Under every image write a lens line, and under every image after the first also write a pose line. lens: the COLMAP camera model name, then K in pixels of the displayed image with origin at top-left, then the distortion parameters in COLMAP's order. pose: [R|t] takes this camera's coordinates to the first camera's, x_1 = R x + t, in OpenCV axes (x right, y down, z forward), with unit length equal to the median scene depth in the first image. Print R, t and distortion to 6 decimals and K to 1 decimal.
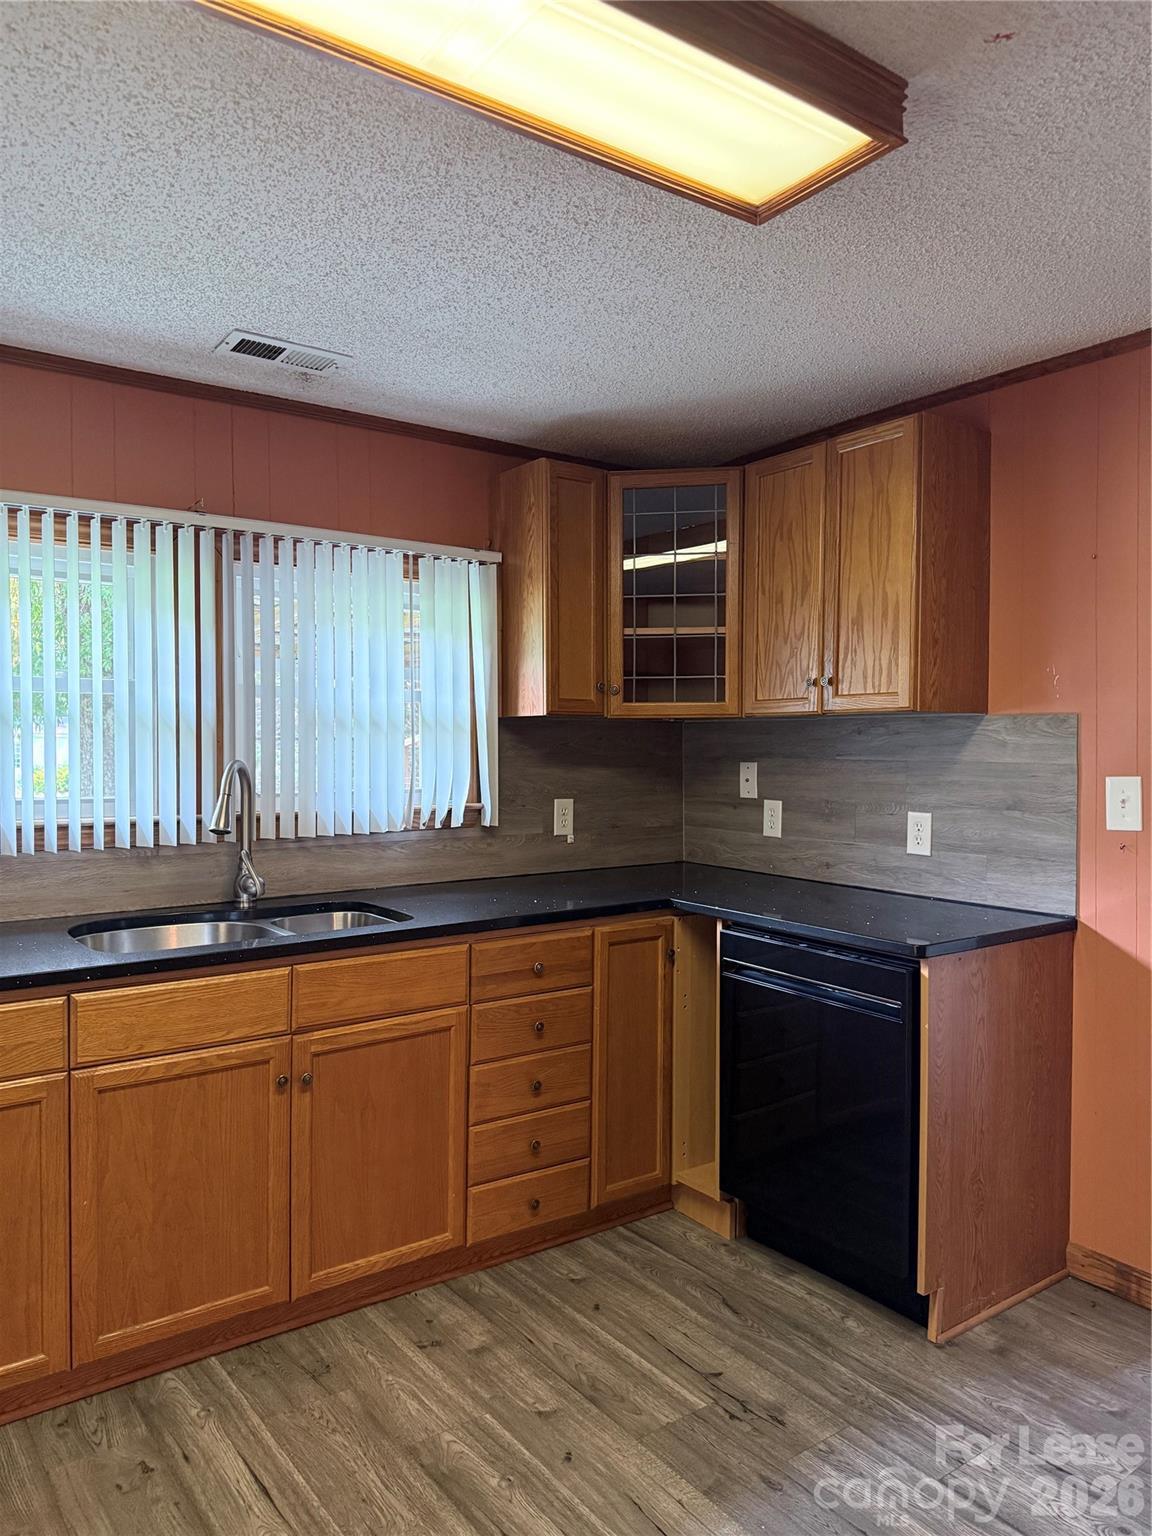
lens RADIAL K [[1094.2, 0, 575.3], [0, 1094.2, 763.0], [0, 0, 1]] dist [-0.005453, -0.005331]
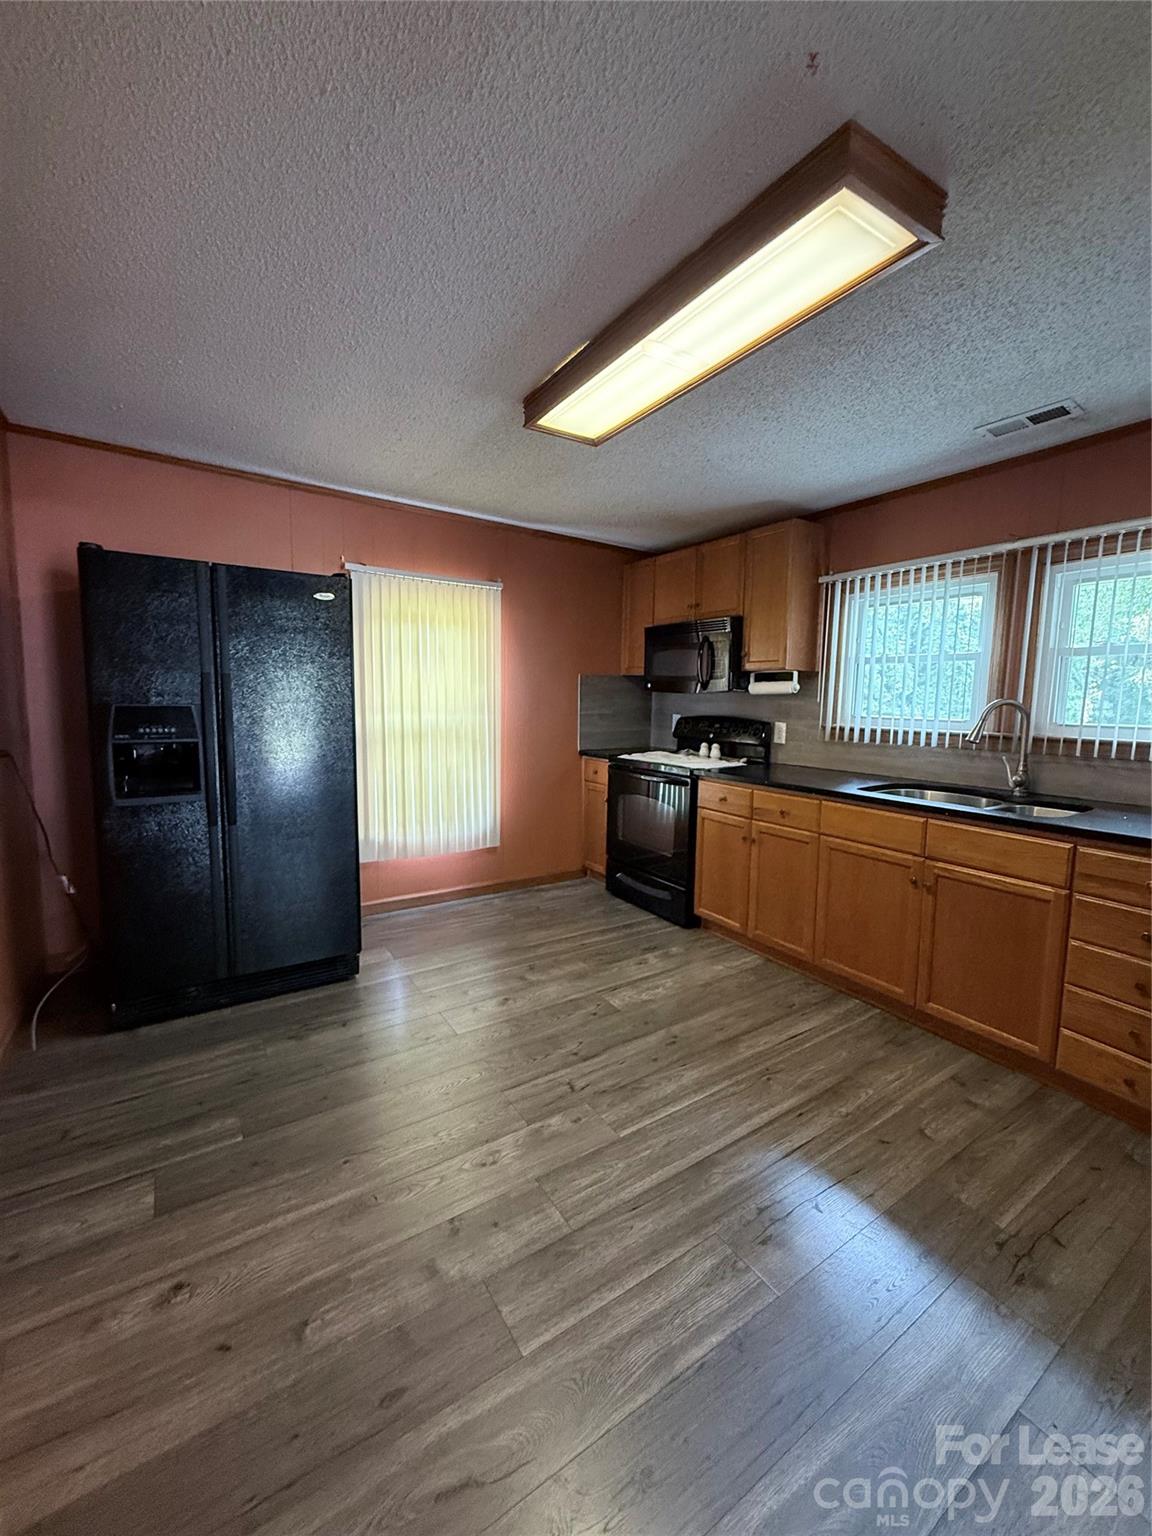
lens RADIAL K [[612.6, 0, 576.0], [0, 612.6, 768.0], [0, 0, 1]] dist [0.001344, 0.000089]
pose [[-0.056960, 0.120800, -0.991041, 0.711153], [-0.025159, 0.992164, 0.122382, 0.002876], [0.998059, 0.031905, -0.053474, 0.502555]]
